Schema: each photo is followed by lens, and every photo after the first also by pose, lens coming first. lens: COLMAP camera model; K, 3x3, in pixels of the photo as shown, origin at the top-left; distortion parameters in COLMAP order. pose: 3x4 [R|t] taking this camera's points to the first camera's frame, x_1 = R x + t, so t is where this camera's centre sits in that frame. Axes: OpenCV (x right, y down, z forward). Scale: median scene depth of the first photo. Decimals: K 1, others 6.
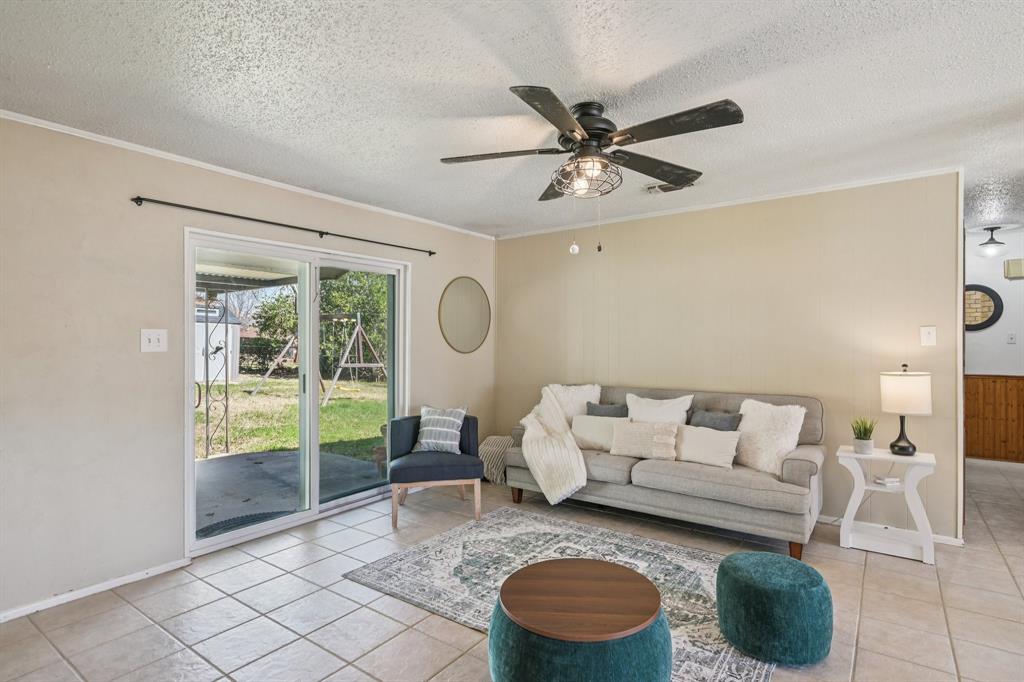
lens RADIAL K [[526.1, 0, 511.4], [0, 526.1, 343.7], [0, 0, 1]] dist [-0.002292, -0.000257]
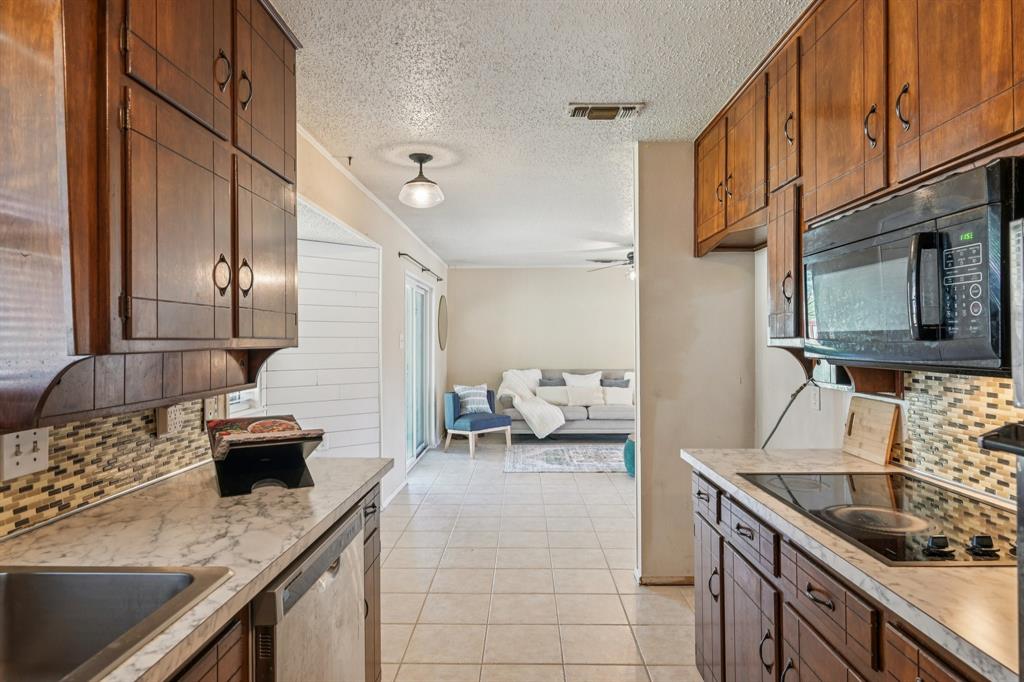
lens RADIAL K [[585.8, 0, 512.8], [0, 585.8, 340.0], [0, 0, 1]] dist [0.000212, -0.000029]
pose [[0.821044, -0.000893, 0.570865, -1.048951], [0.001086, 0.999999, 0.000002, -0.009469], [-0.570864, 0.000618, 0.821044, -0.478298]]
